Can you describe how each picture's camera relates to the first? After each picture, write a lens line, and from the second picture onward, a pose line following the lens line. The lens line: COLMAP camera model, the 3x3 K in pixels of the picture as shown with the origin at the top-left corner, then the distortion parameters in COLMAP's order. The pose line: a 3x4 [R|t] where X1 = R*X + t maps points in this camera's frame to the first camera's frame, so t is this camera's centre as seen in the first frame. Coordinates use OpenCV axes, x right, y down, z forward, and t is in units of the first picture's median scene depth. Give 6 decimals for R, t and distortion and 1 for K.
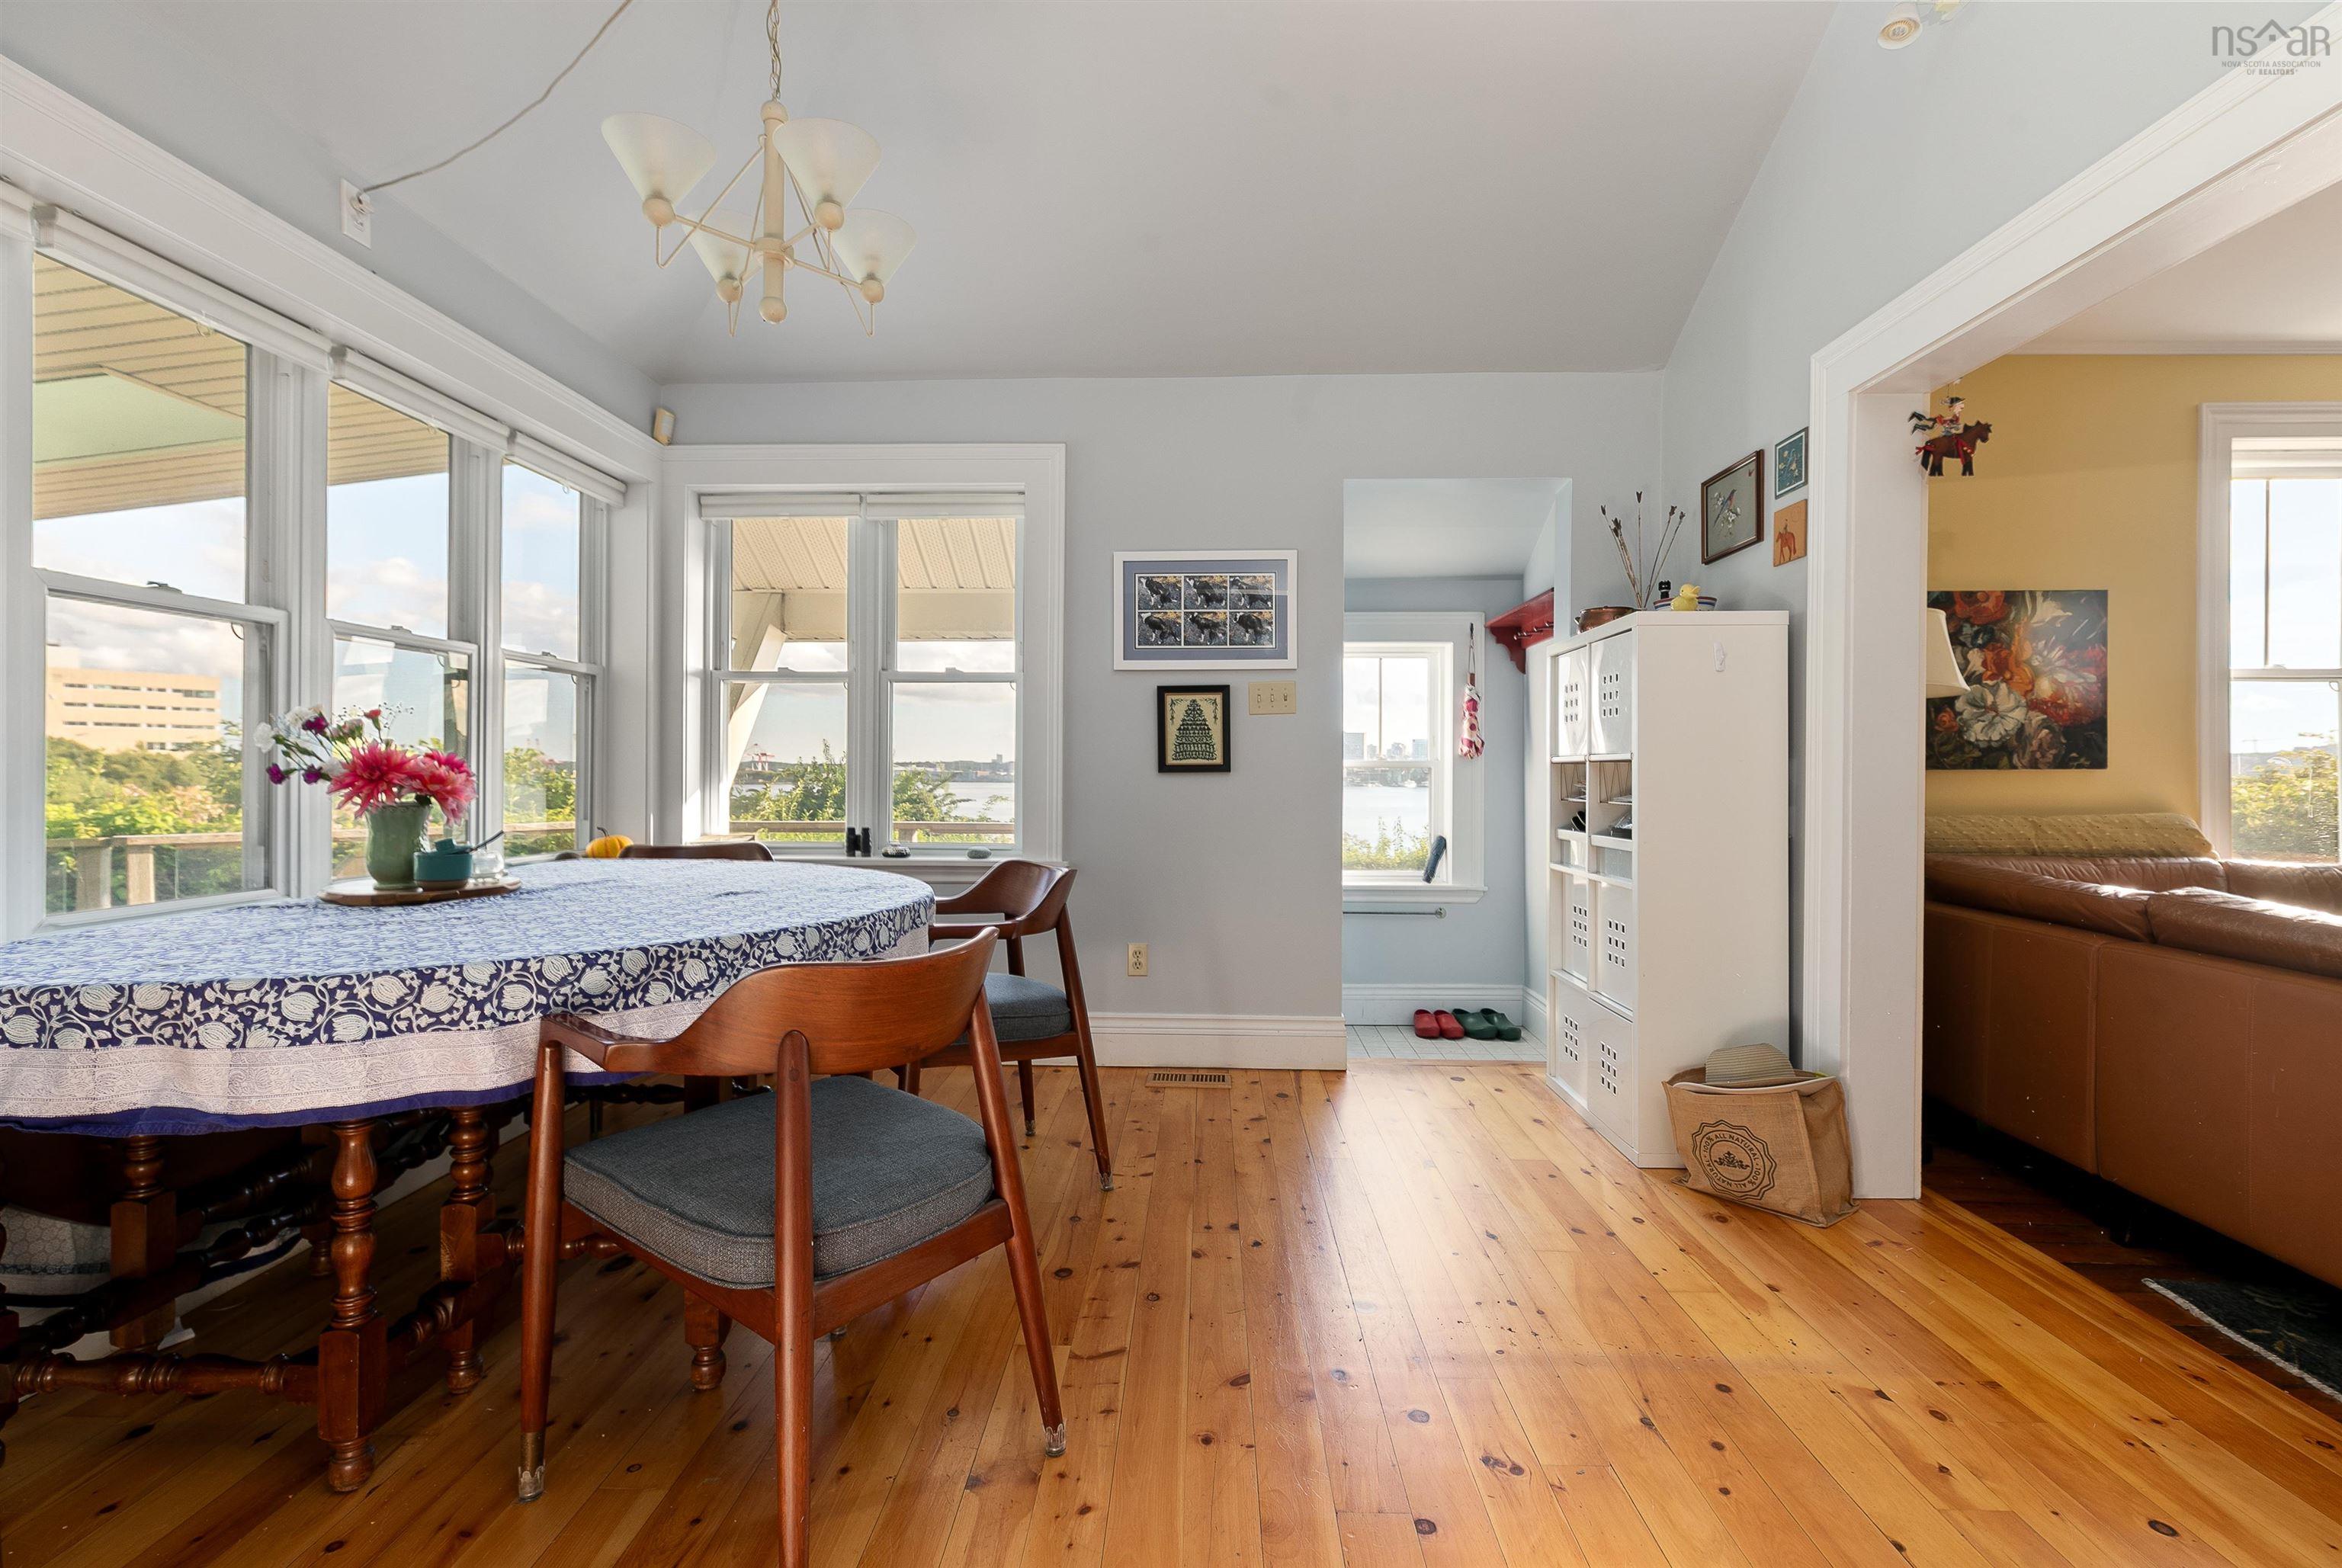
lens RADIAL K [[1064.2, 0, 1166.2], [0, 1064.2, 774.0], [0, 0, 1]] dist [0.004104, -0.000137]
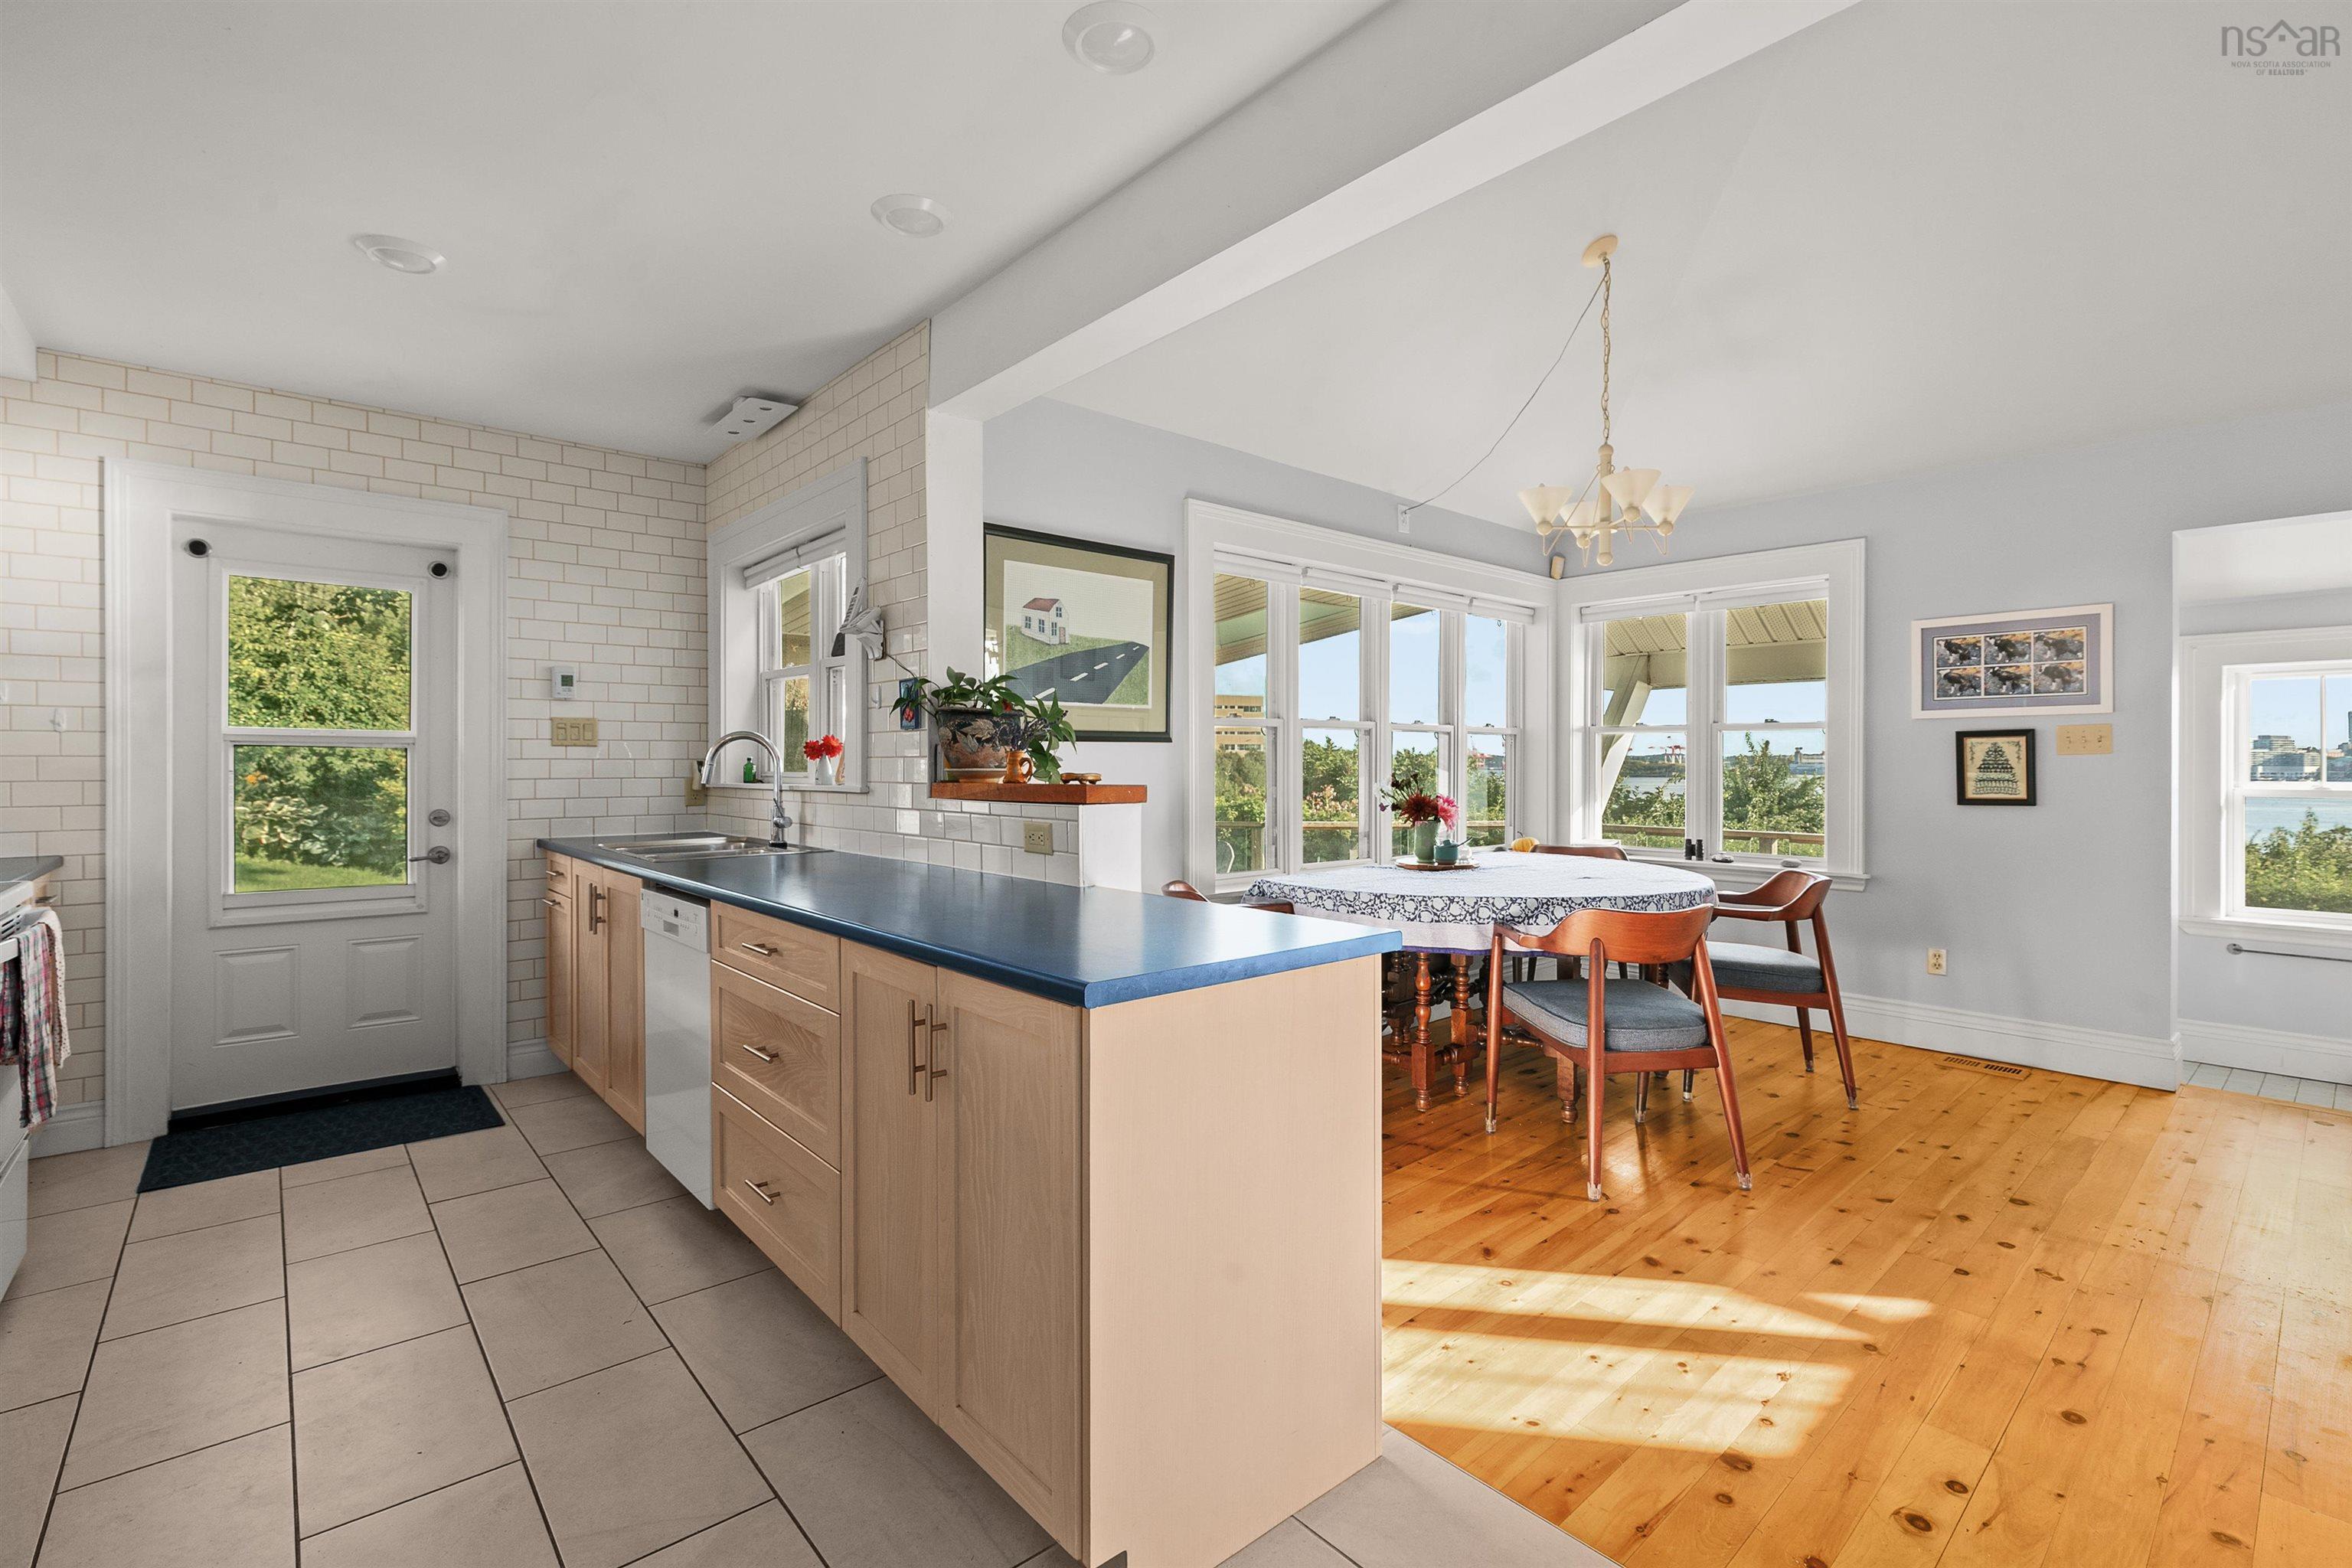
lens RADIAL K [[1068.9, 0, 1180.8], [0, 1068.9, 762.4], [0, 0, 1]] dist [0.004104, -0.000137]
pose [[0.700362, -0.005507, -0.713767, 0.250784], [0.000882, 0.999976, -0.006850, -0.043744], [0.713788, 0.004168, 0.700350, -0.467960]]
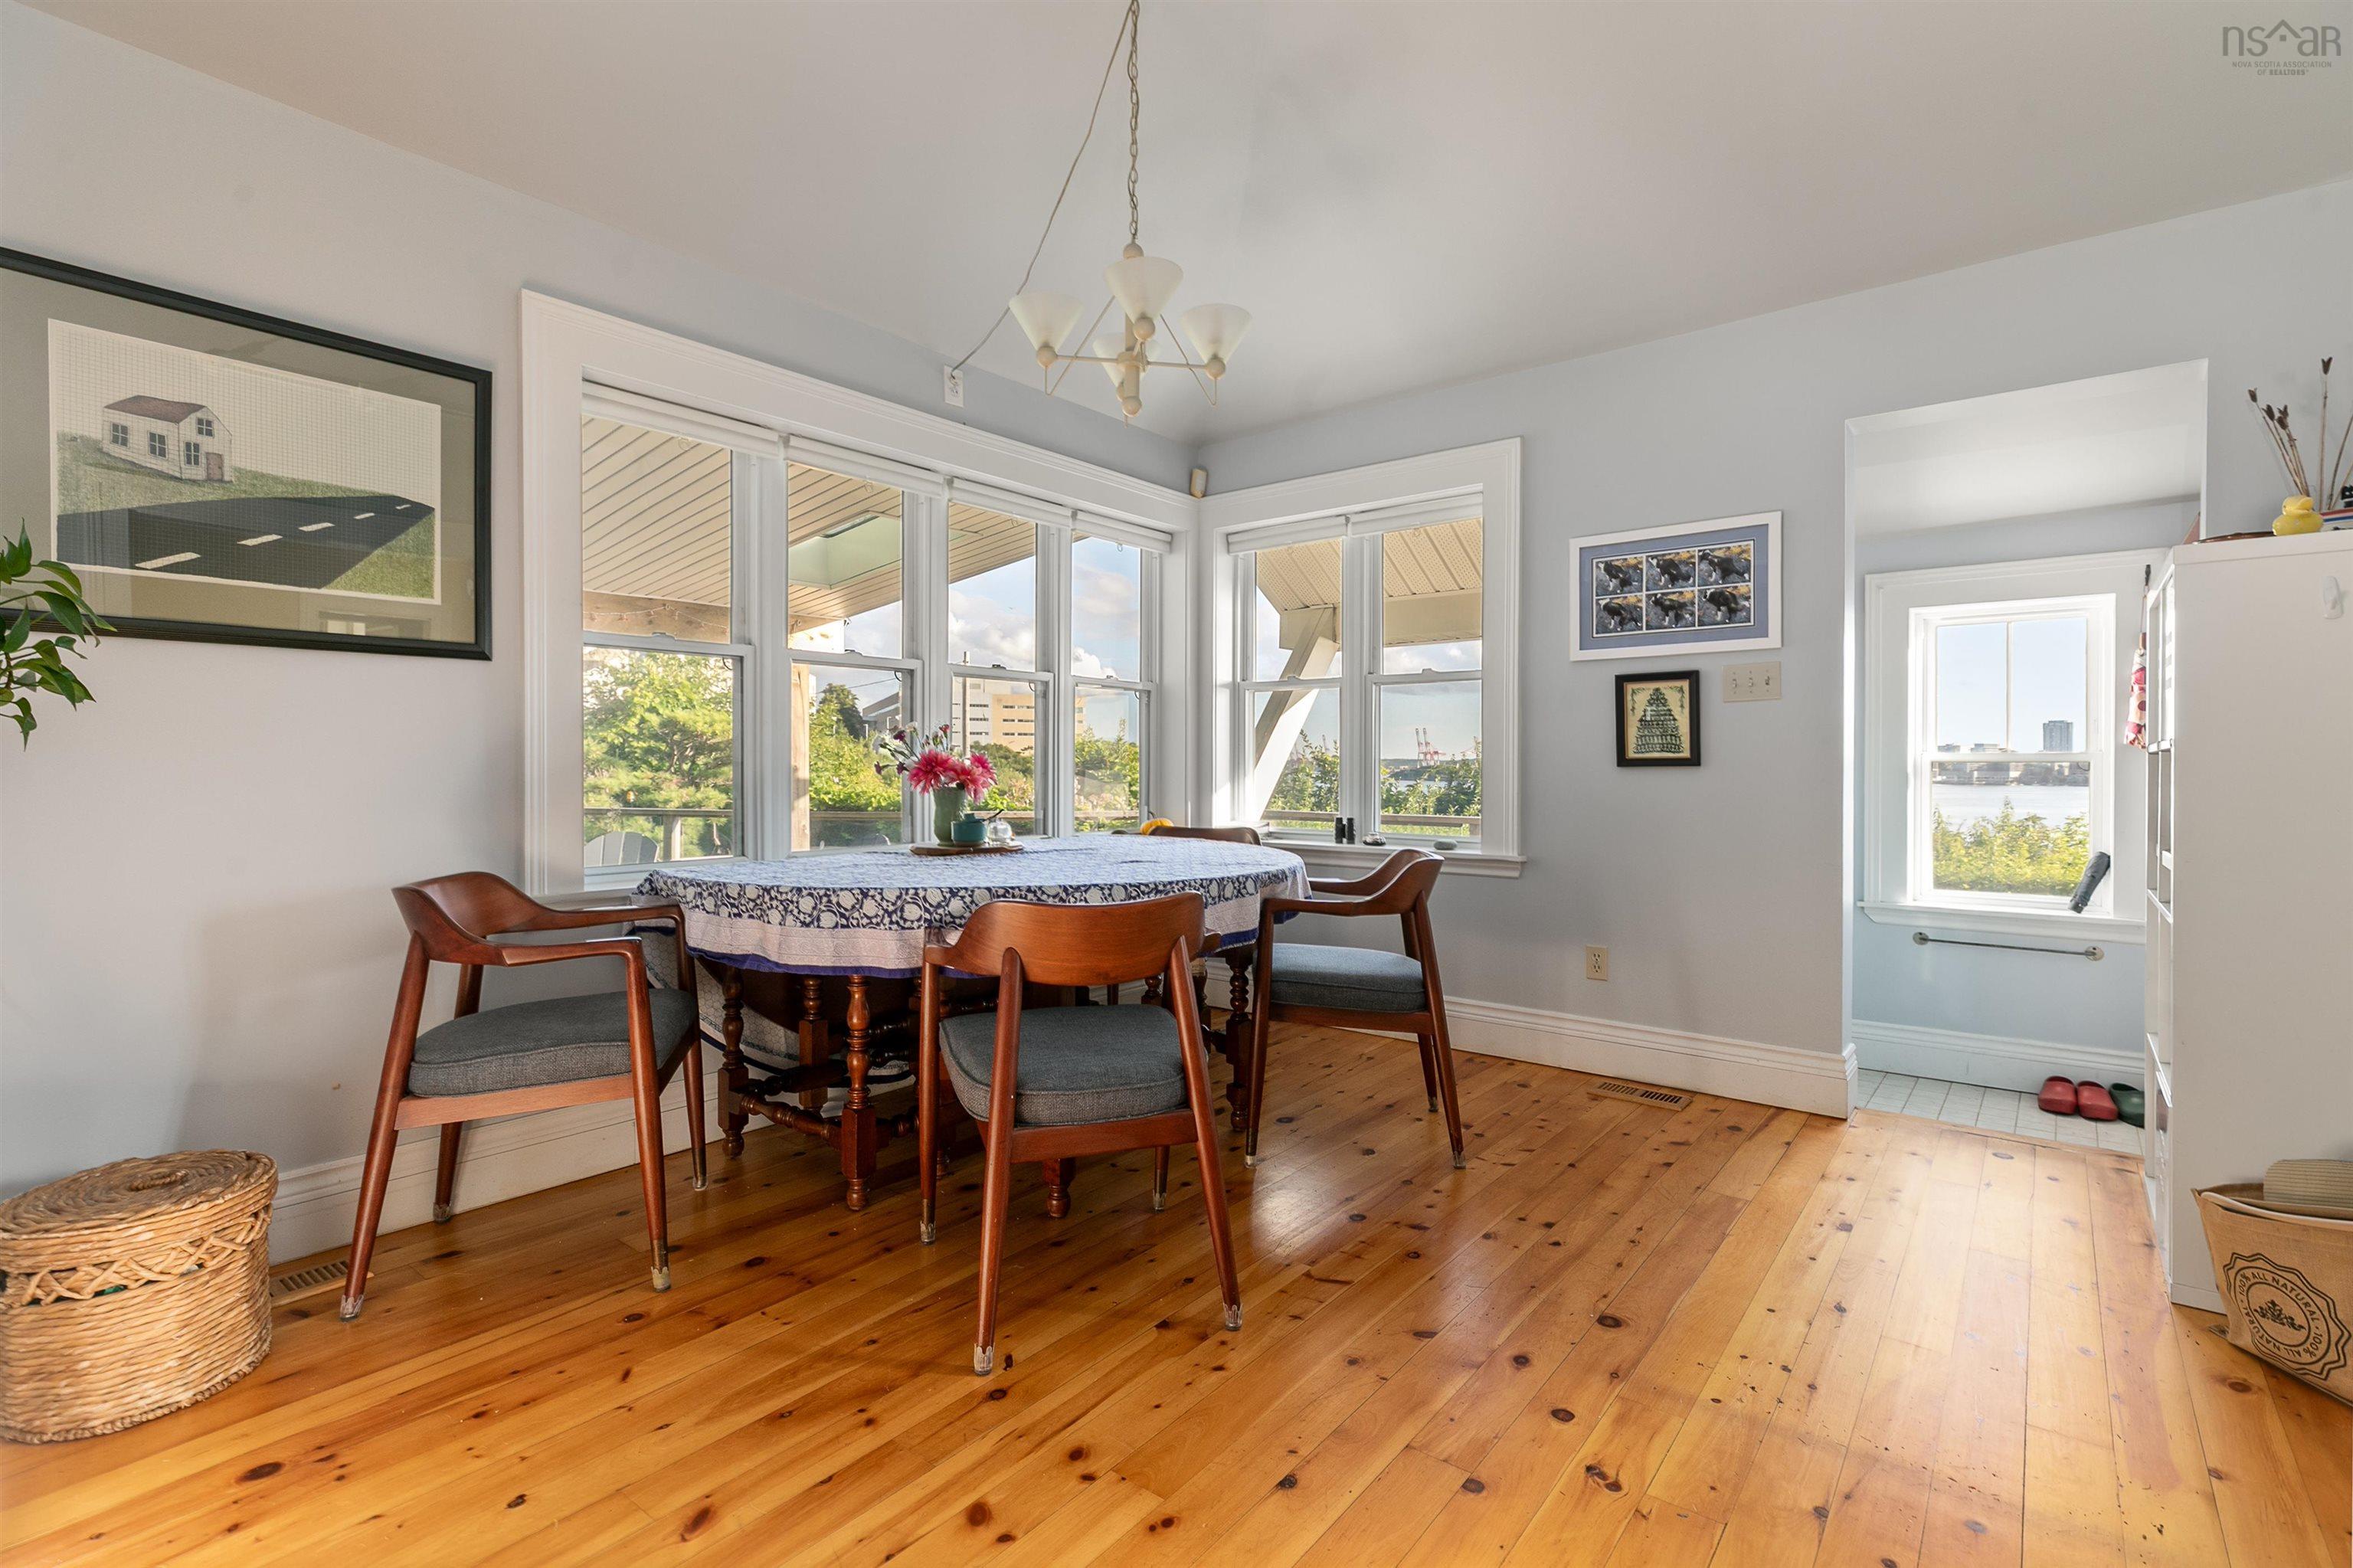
lens RADIAL K [[1069.3, 0, 1188.5], [0, 1069.3, 779.1], [0, 0, 1]] dist [0.004104, -0.000137]
pose [[0.804574, 0.005365, -0.593829, 0.266051], [-0.002033, 0.999978, 0.006280, 0.002754], [0.593849, -0.003845, 0.804567, -0.002201]]
